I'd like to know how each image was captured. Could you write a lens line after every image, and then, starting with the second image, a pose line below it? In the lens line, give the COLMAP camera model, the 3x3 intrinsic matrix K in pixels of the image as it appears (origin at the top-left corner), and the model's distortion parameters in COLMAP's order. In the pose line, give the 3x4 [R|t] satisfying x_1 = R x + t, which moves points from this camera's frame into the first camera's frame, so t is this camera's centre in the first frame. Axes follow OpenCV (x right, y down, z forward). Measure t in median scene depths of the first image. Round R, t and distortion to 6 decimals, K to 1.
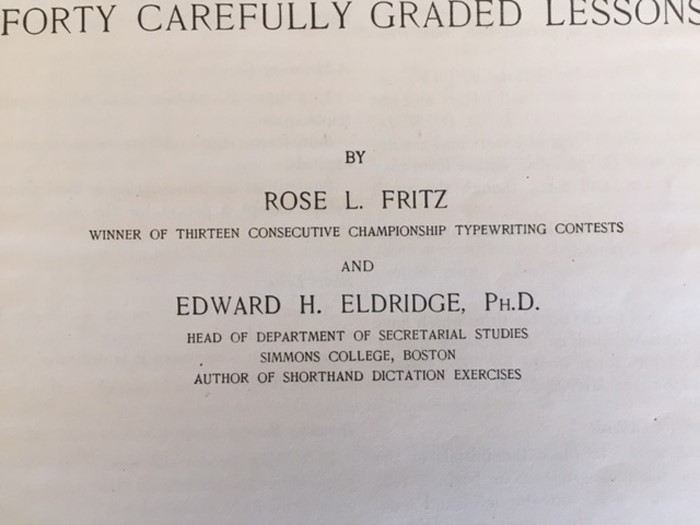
lens RADIAL K [[584.0, 0, 347.8], [0, 584.0, 265.1], [0, 0, 1]] dist [0.025803, -0.011188]
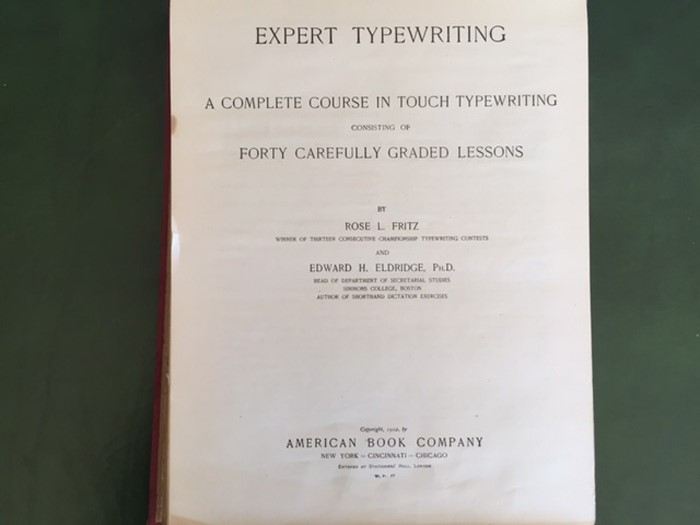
lens RADIAL K [[584.0, 0, 351.7], [0, 584.0, 257.5], [0, 0, 1]] dist [0.025803, -0.011188]
pose [[0.999946, 0.008500, 0.005941, -0.128988], [-0.008413, 0.999859, -0.014550, 0.060302], [-0.006064, 0.014499, 0.999876, -1.498179]]
